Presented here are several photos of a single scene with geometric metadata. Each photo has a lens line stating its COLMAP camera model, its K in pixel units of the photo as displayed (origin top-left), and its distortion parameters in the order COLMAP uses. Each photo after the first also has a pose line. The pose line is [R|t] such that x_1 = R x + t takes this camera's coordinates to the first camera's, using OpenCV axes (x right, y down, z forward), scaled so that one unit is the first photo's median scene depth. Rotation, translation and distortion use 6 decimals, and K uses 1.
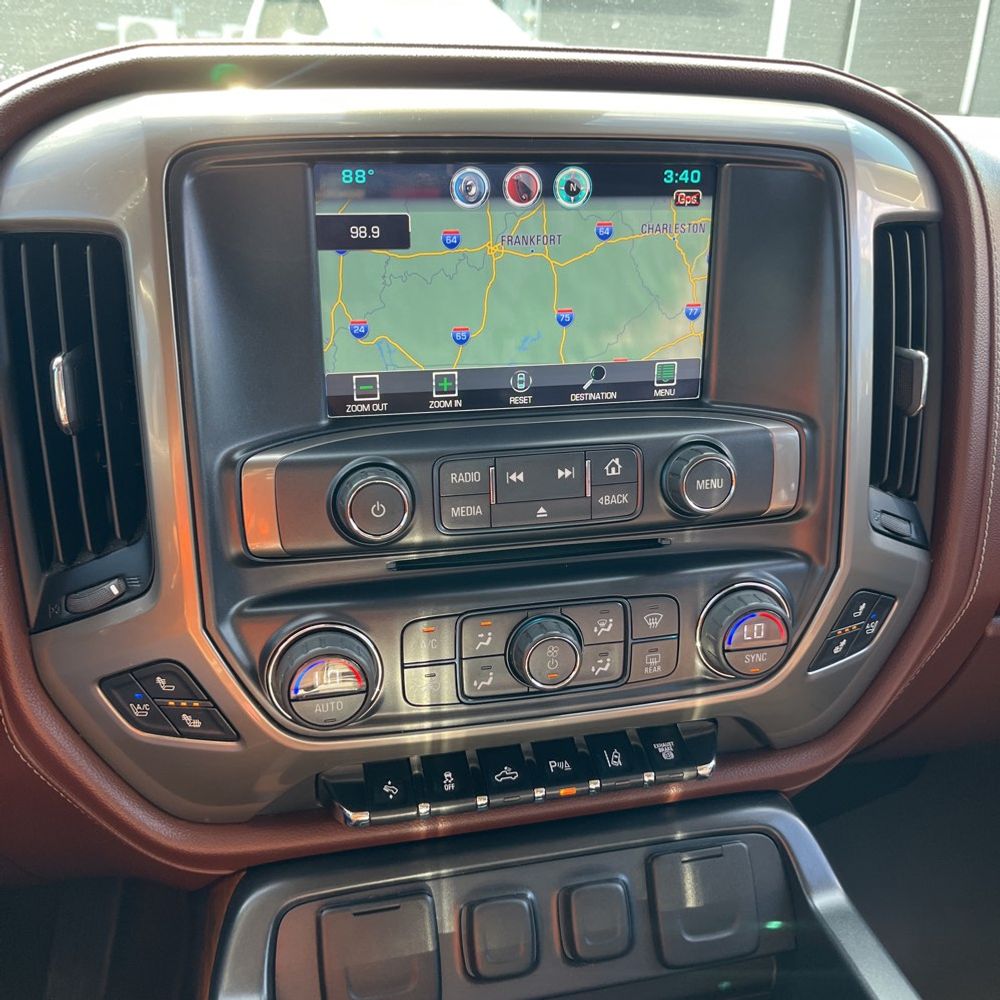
lens RADIAL K [[1008.5, 0, 504.9], [0, 1008.5, 501.8], [0, 0, 1]] dist [0.010380, 0.000000]
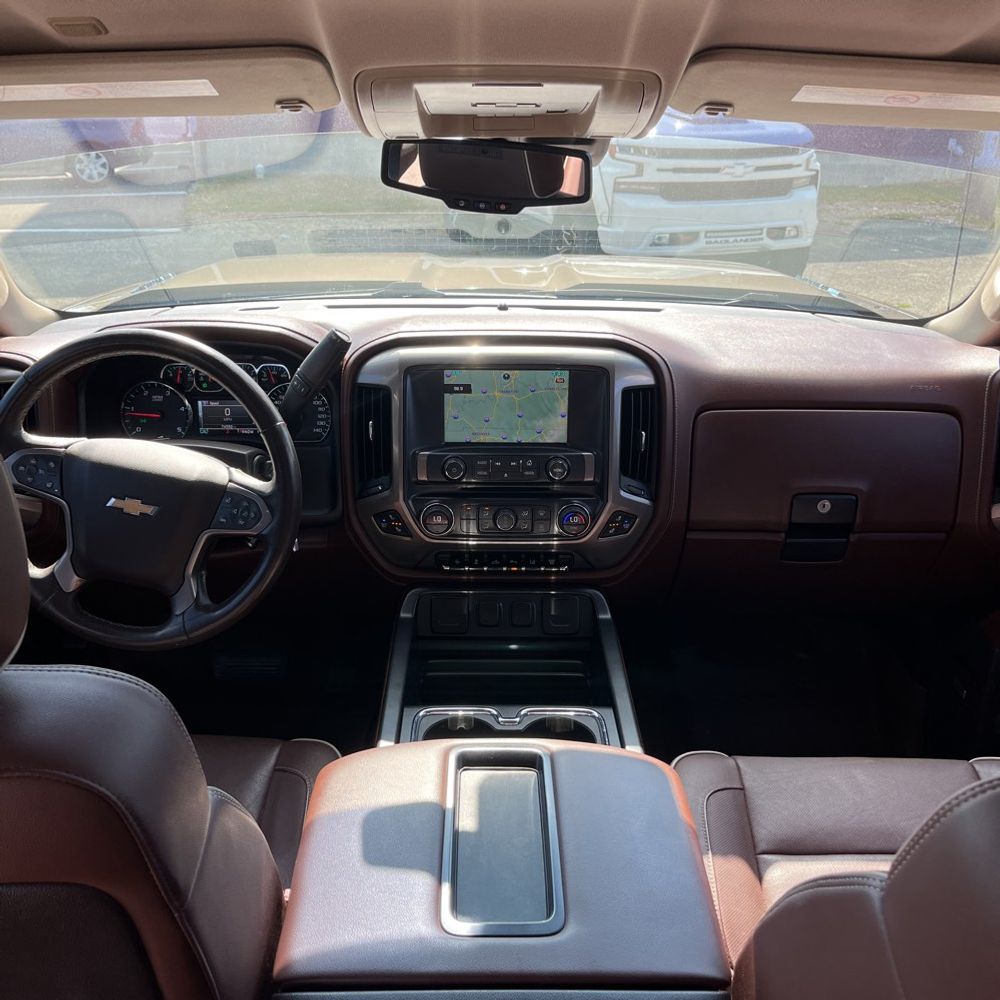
lens RADIAL K [[1008.5, 0, 496.5], [0, 1008.5, 497.6], [0, 0, 1]] dist [0.010380, 0.000000]
pose [[0.972478, 0.074395, -0.220796, 0.729151], [-0.078242, 0.996896, -0.008716, 0.112425], [0.219462, 0.025752, 0.975281, -2.170779]]
